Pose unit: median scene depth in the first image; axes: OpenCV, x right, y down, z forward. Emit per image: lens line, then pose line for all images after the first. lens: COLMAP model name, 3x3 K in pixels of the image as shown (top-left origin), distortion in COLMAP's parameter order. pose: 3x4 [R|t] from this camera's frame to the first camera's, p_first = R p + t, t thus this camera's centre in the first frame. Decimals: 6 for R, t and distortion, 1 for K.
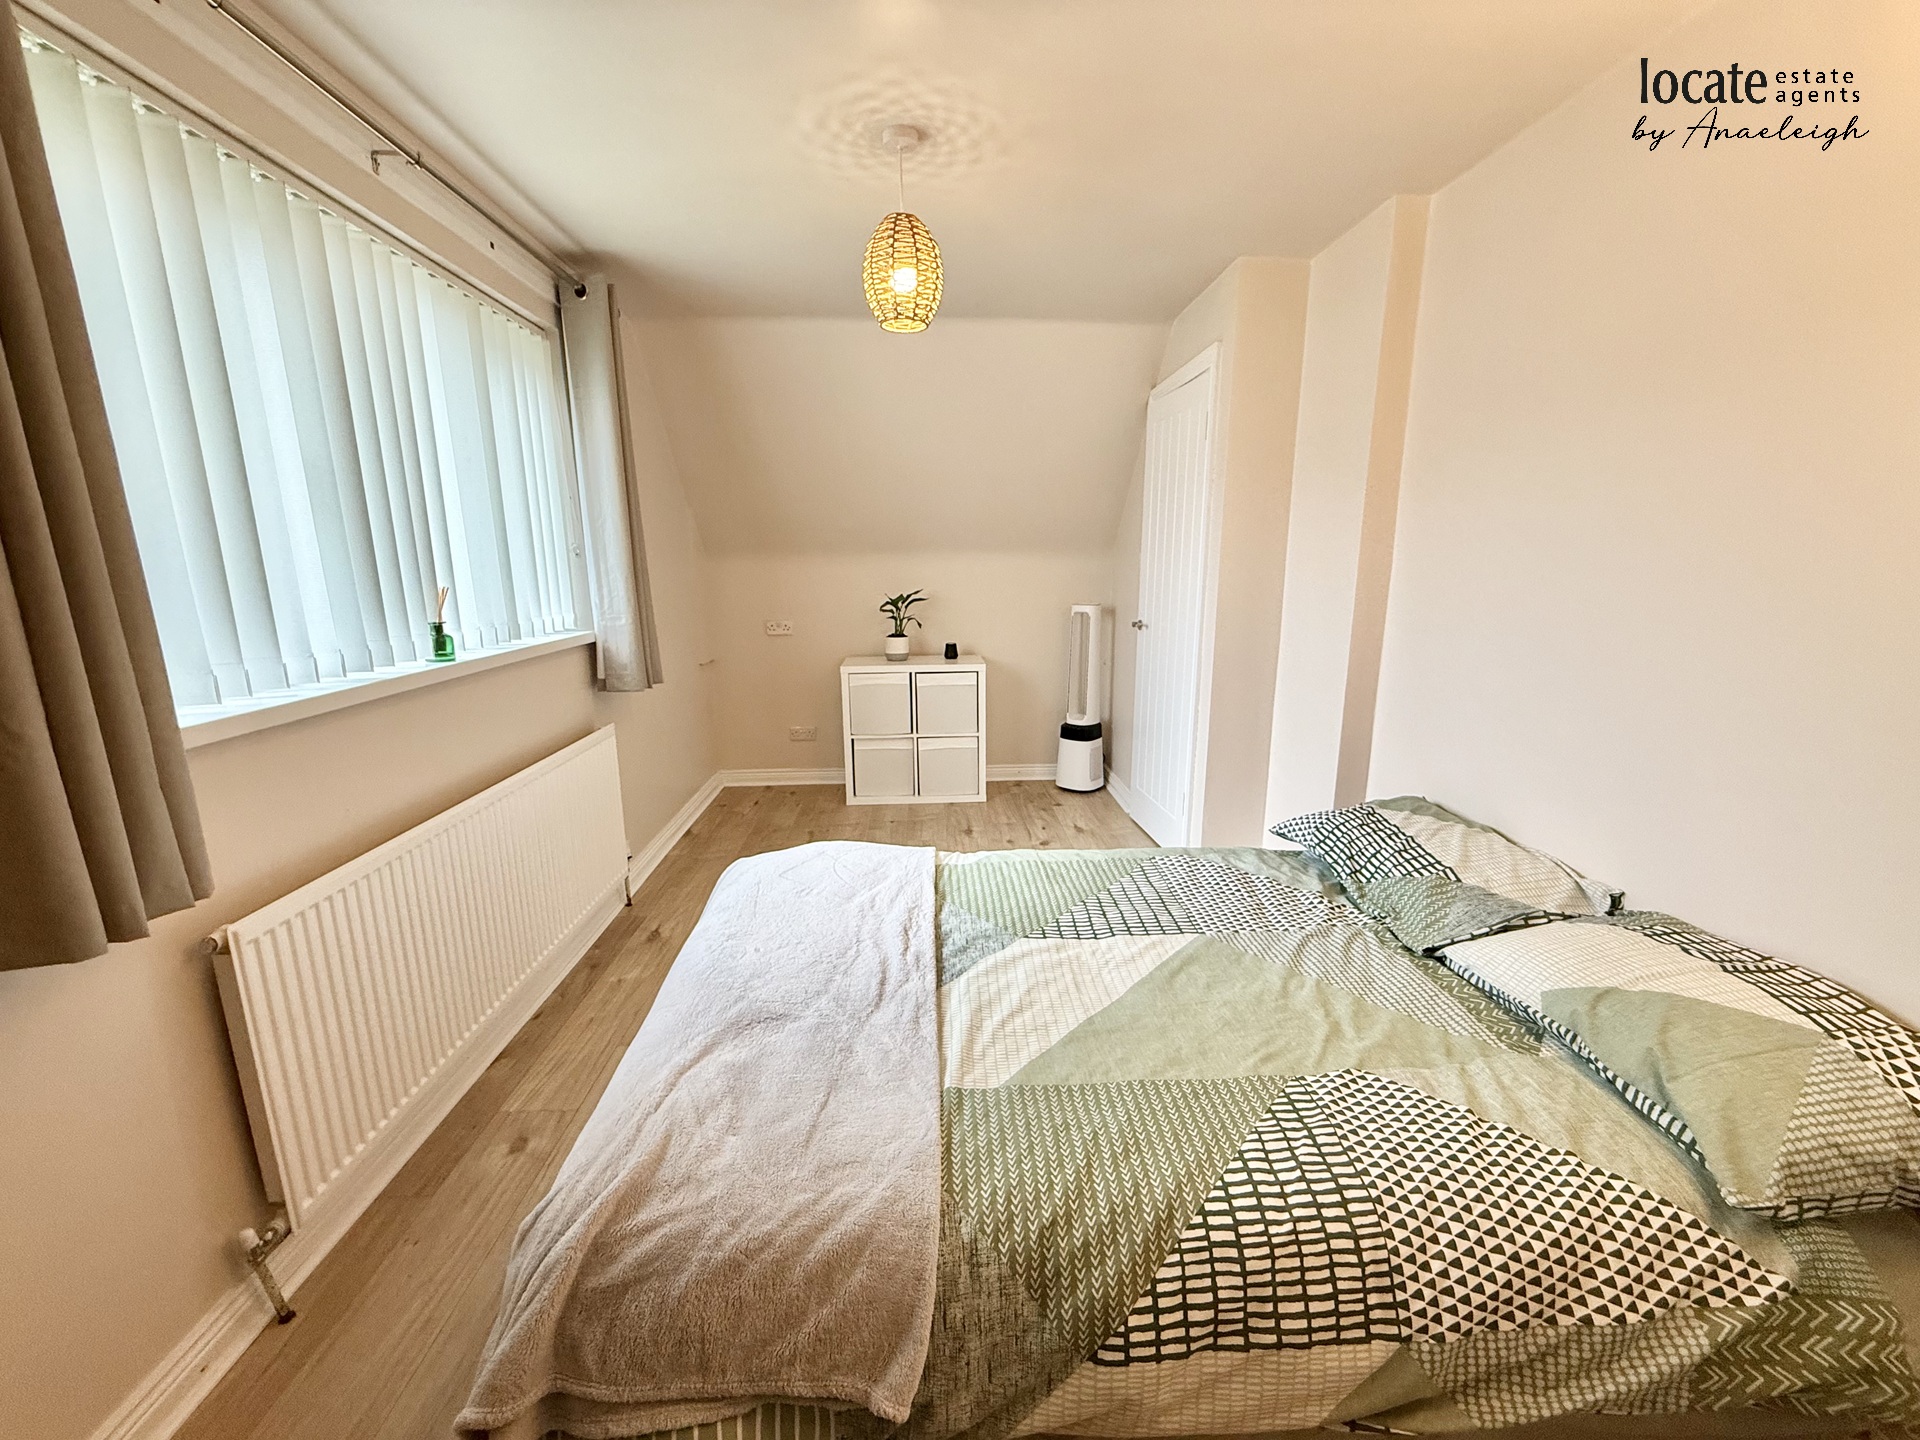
lens RADIAL K [[761.7, 0, 954.3], [0, 761.7, 720.6], [0, 0, 1]] dist [0.000035, 0.000136]
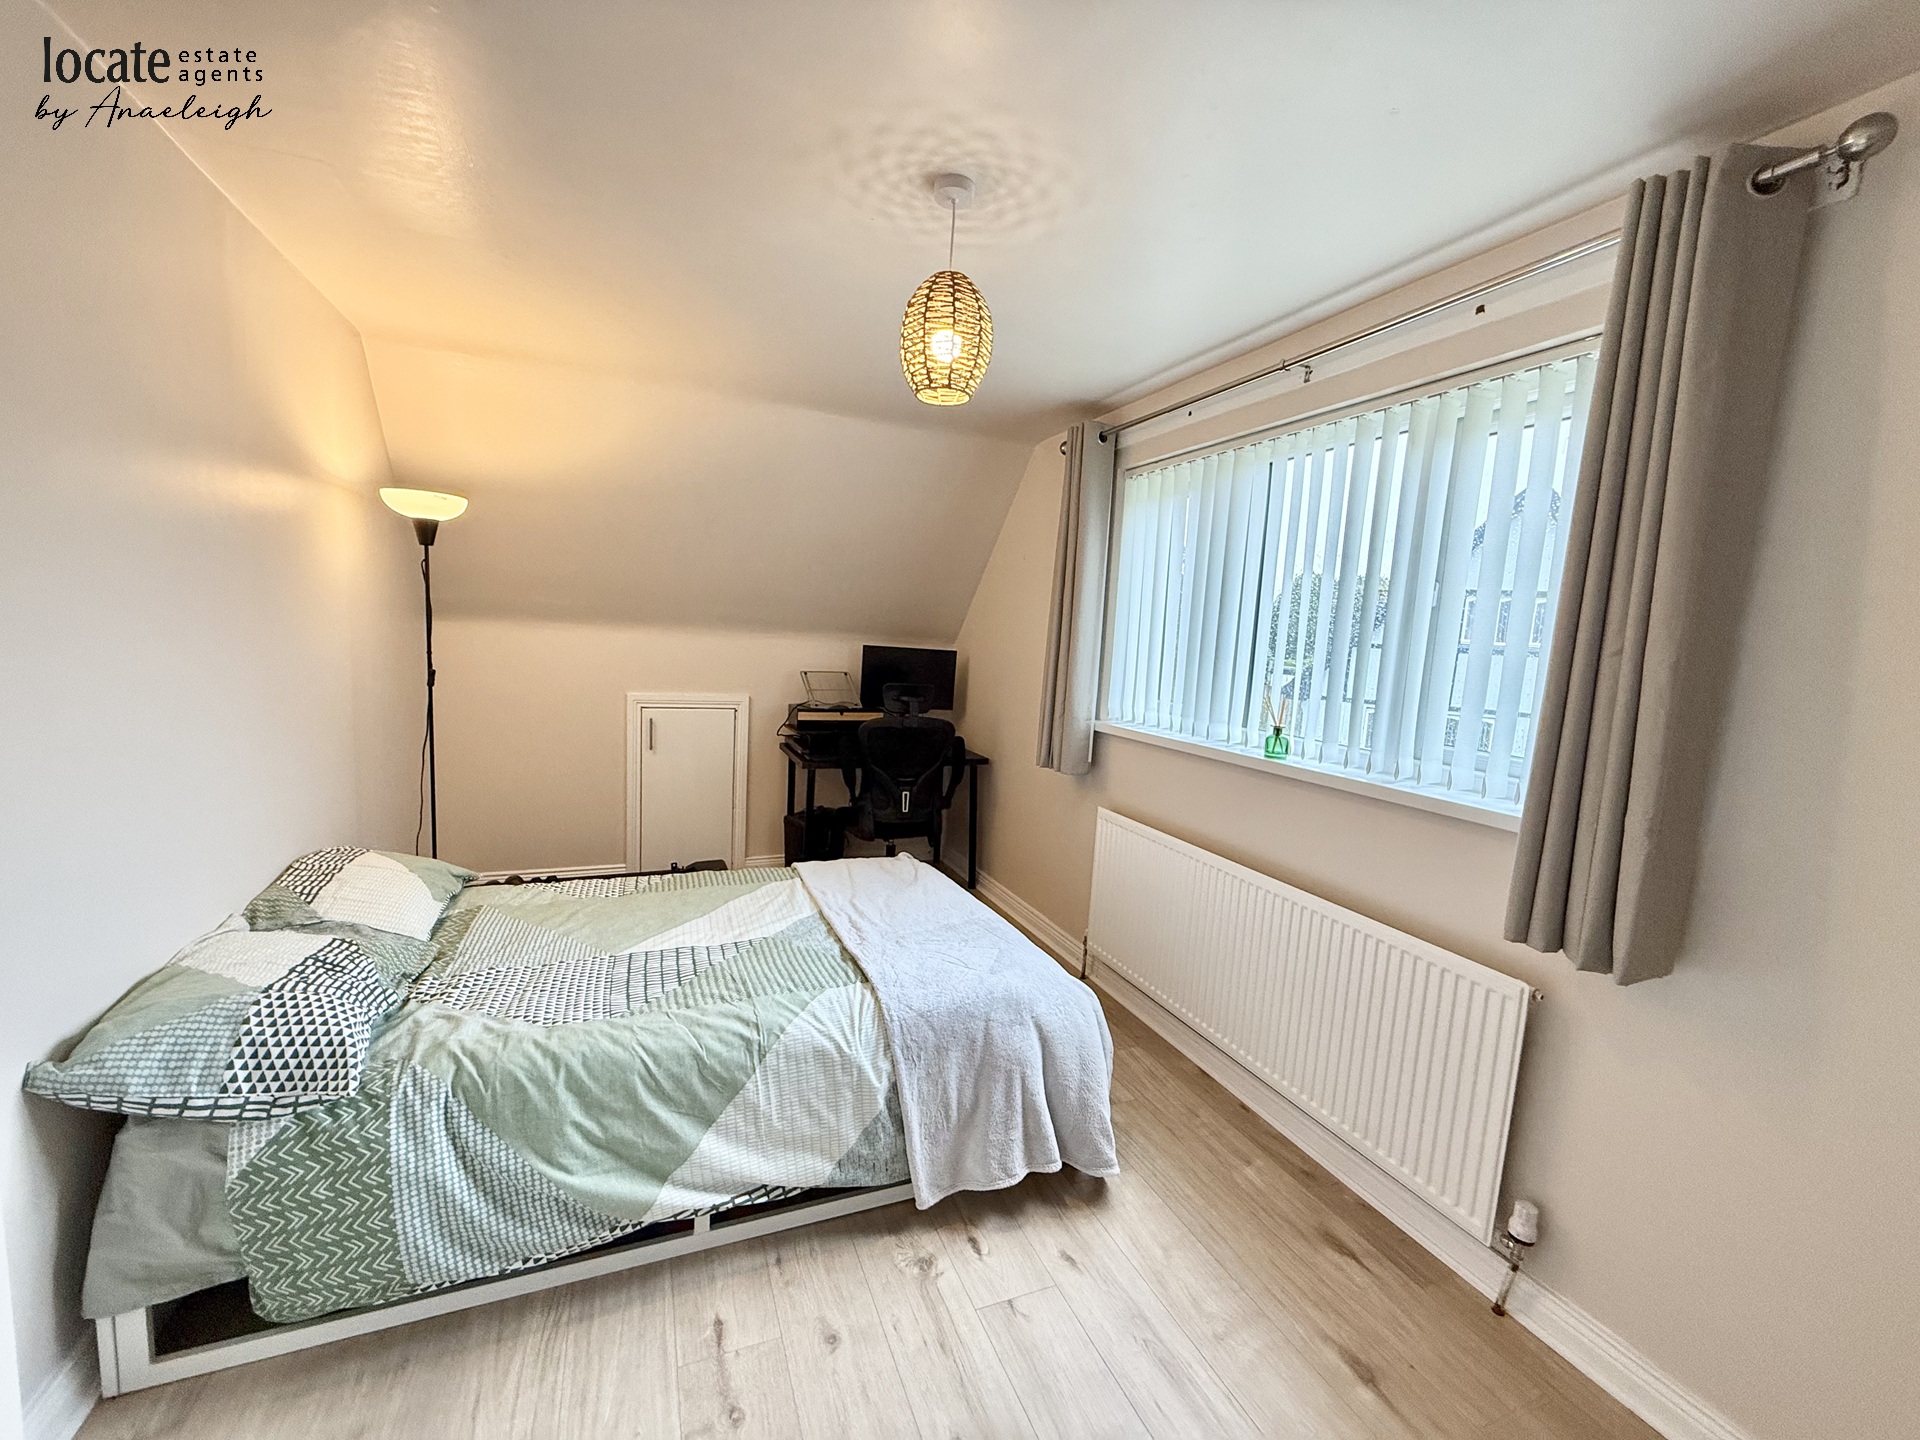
lens RADIAL K [[761.7, 0, 954.3], [0, 761.7, 720.6], [0, 0, 1]] dist [0.000035, 0.000136]
pose [[-0.938138, -0.006471, -0.346202, 0.218353], [-0.120647, 0.943281, 0.309299, -0.449848], [0.324565, 0.331933, -0.885708, 1.906147]]
